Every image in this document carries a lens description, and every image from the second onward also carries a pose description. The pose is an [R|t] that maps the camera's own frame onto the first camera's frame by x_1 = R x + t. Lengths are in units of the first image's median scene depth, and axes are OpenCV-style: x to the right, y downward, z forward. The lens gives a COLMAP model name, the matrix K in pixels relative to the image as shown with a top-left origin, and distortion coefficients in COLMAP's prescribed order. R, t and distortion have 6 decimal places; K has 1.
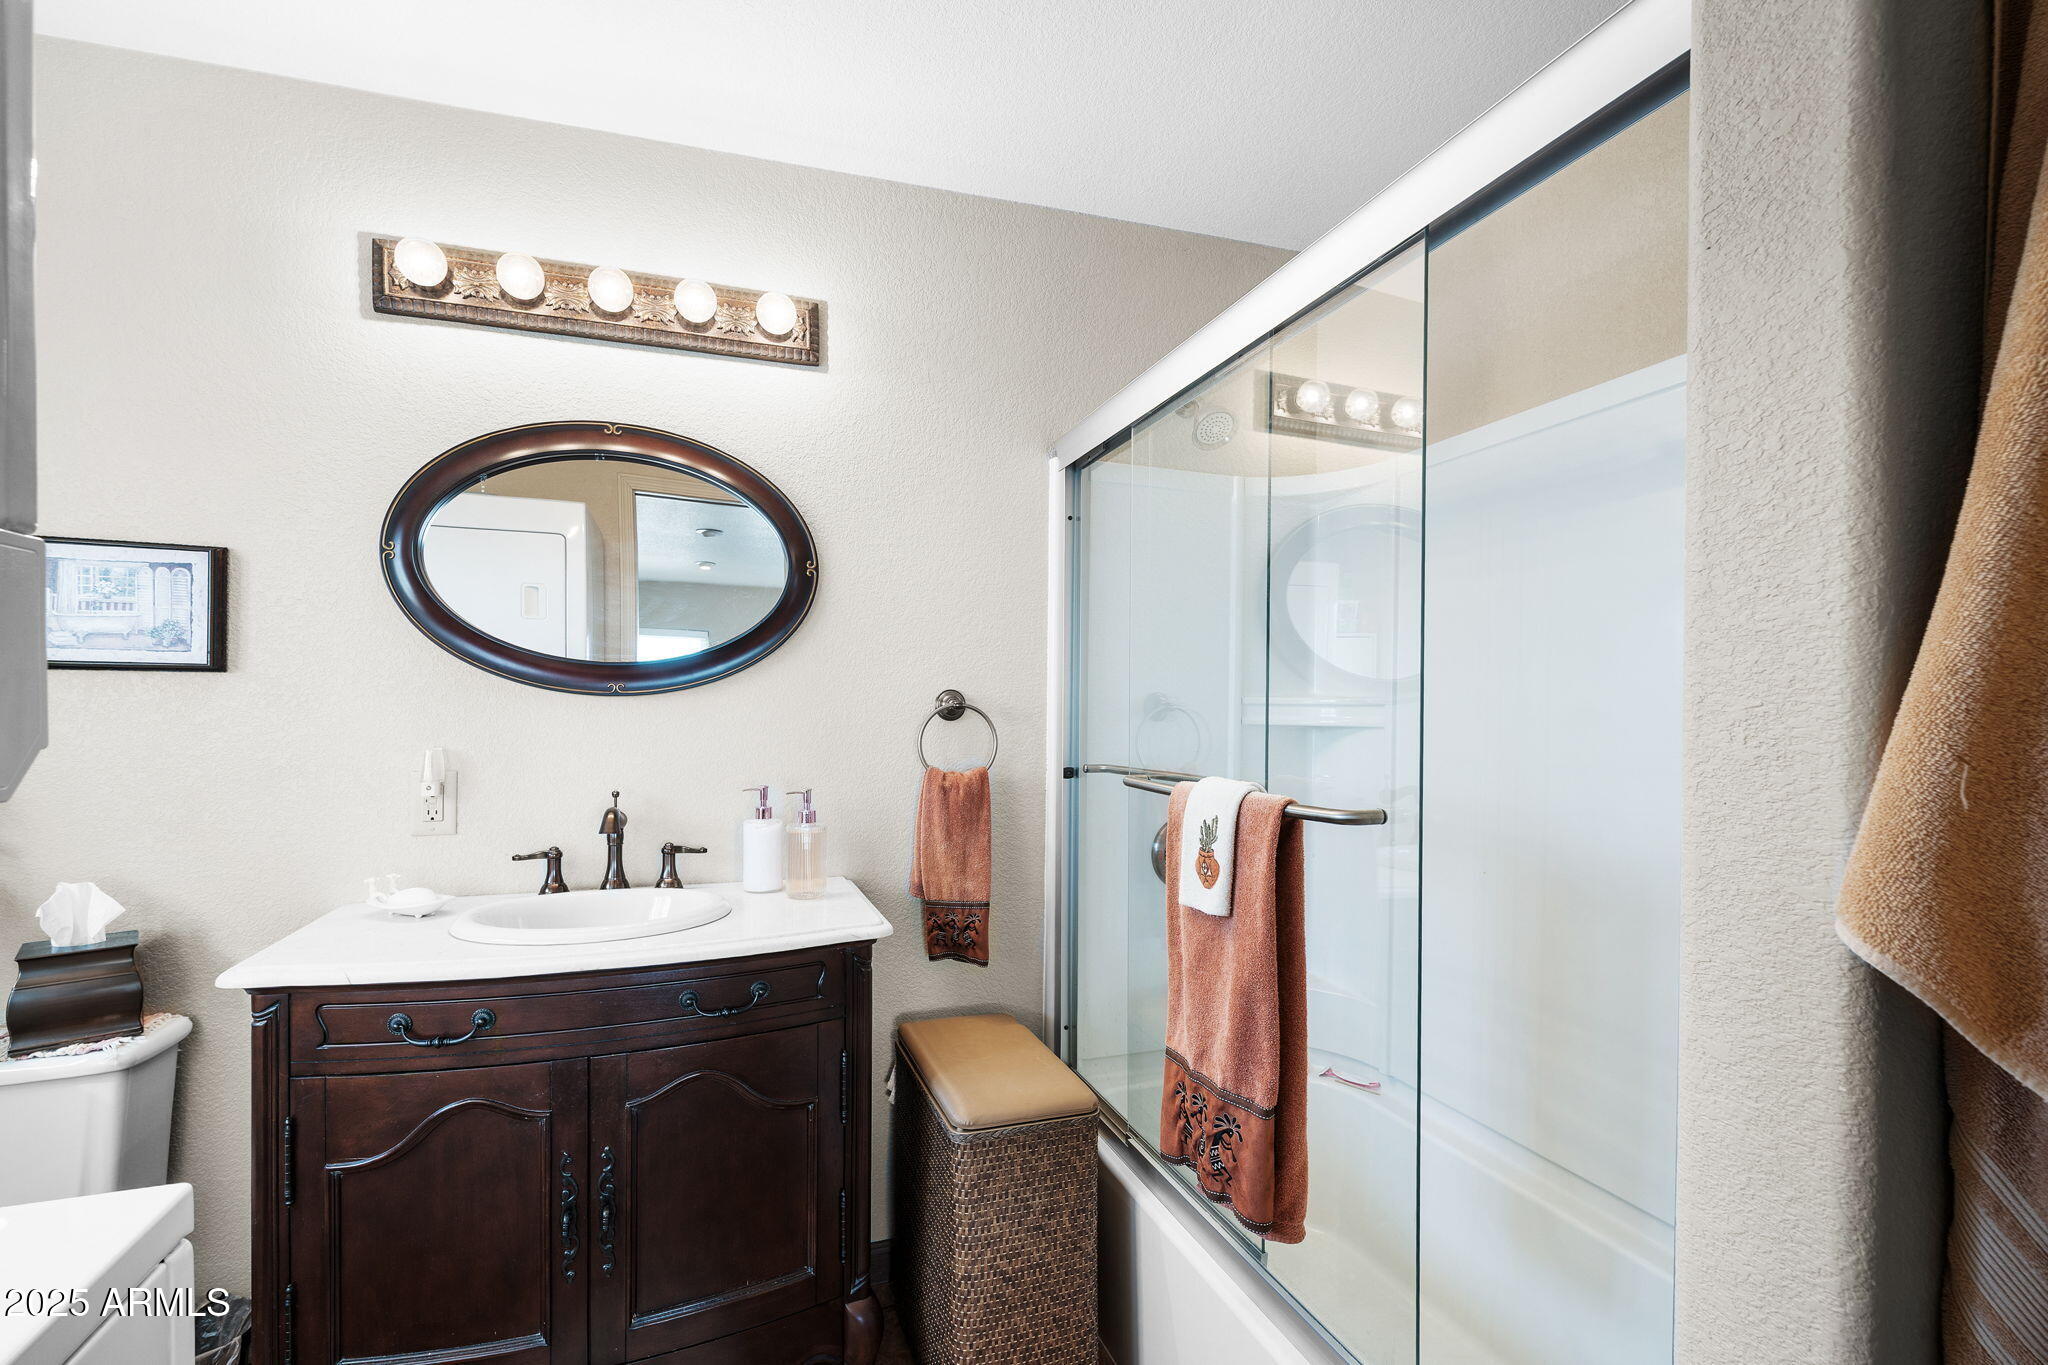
lens RADIAL K [[898.4, 0, 1016.6], [0, 898.4, 696.4], [0, 0, 1]] dist [-0.000756, 0.000087]
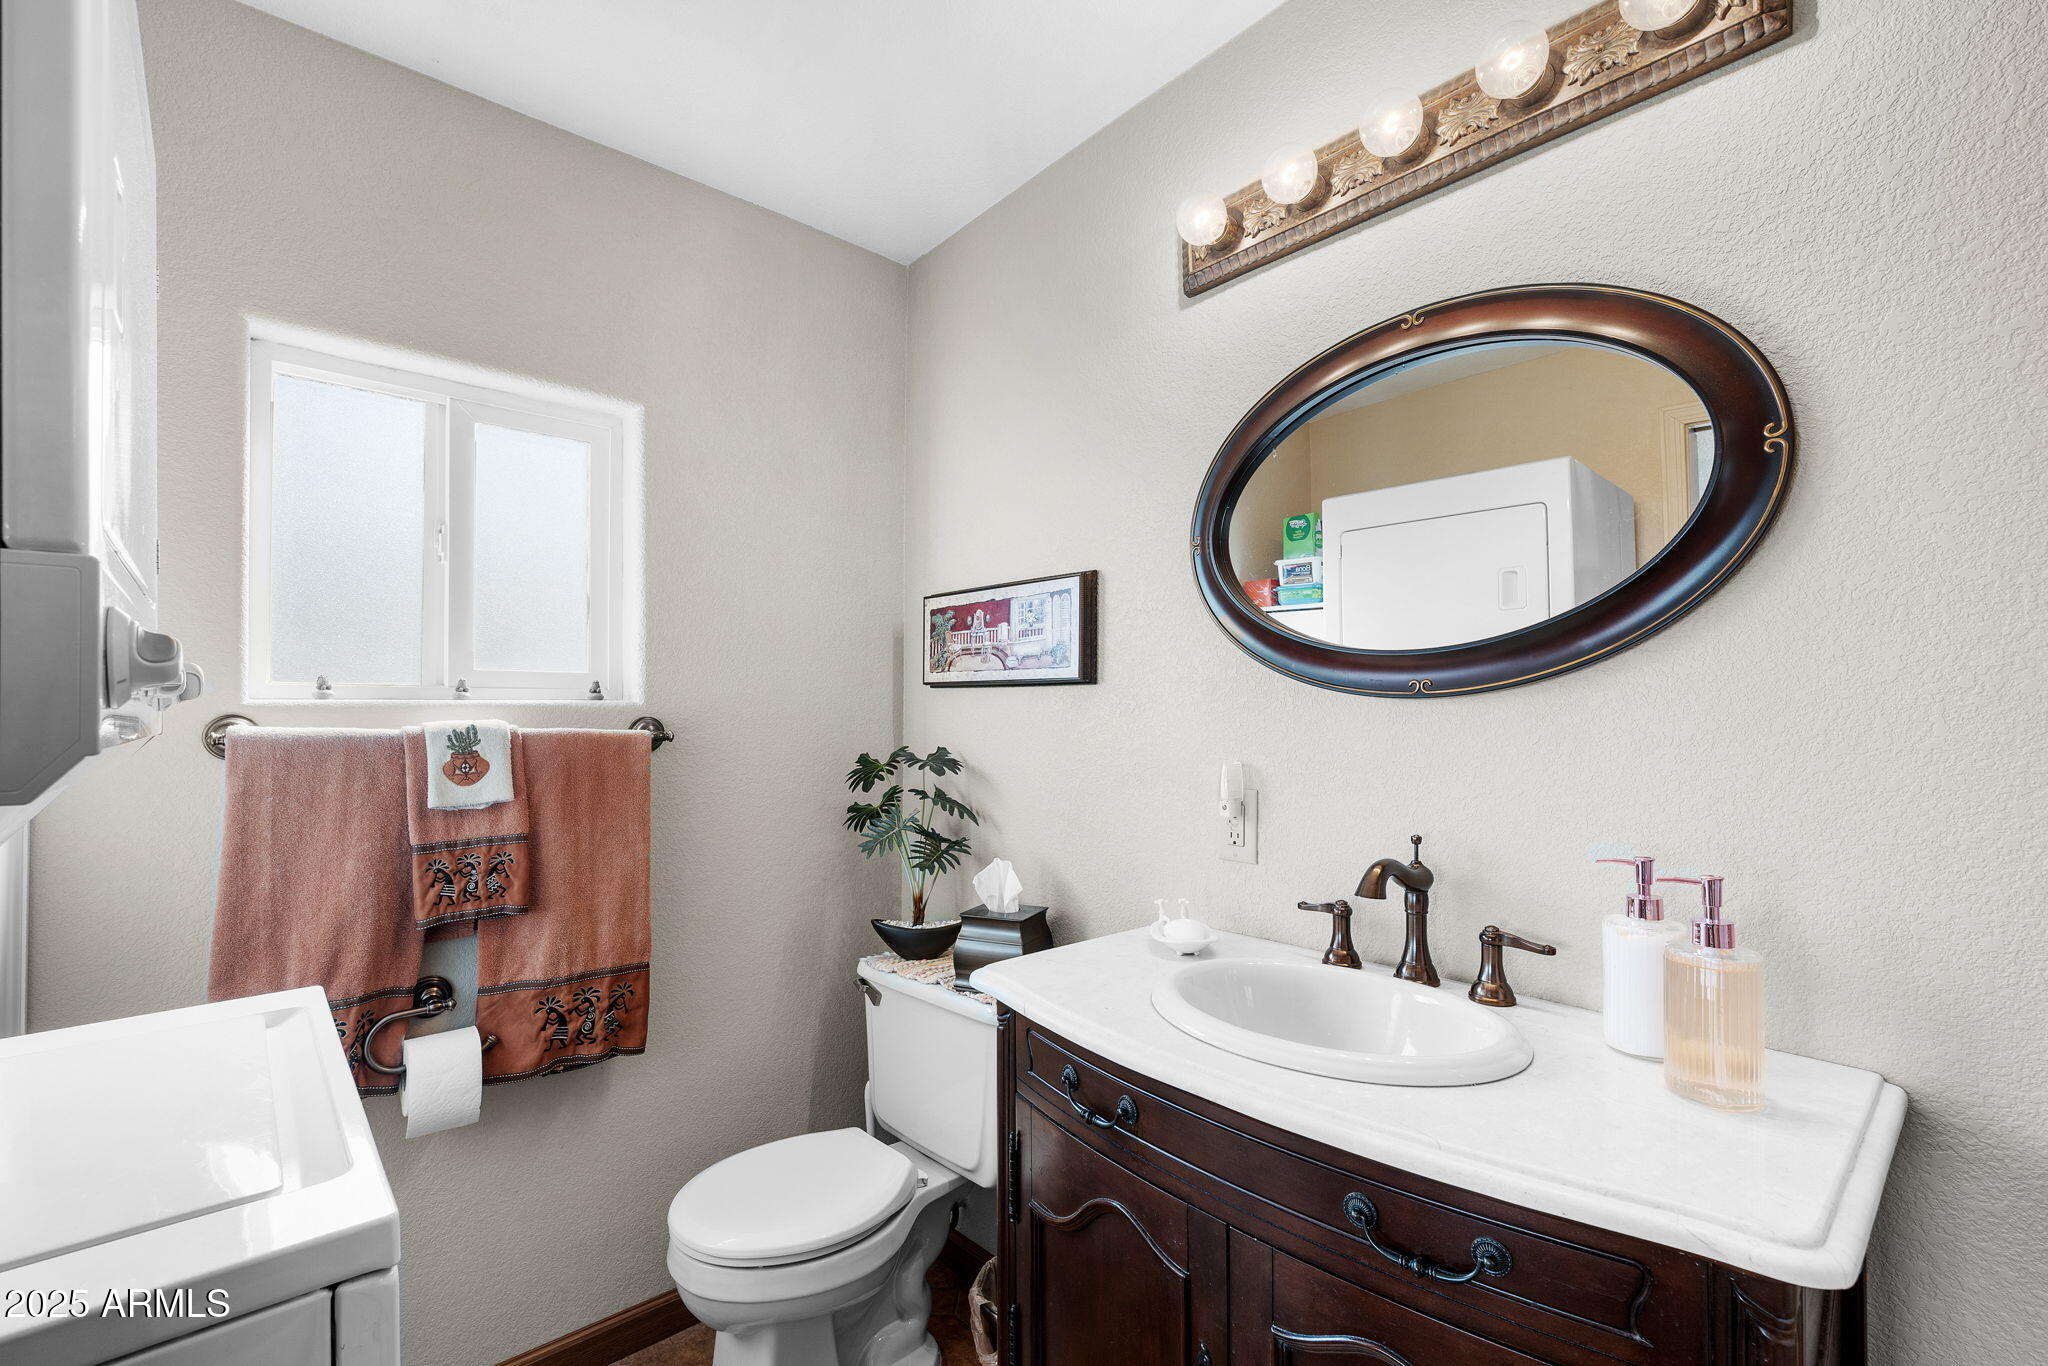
lens RADIAL K [[898.4, 0, 1016.6], [0, 898.4, 696.9], [0, 0, 1]] dist [-0.000756, 0.000087]
pose [[0.372614, -0.024303, -0.927668, 0.087573], [0.014905, 0.999685, -0.020203, 0.008338], [0.927867, -0.006299, 0.372859, 0.474996]]
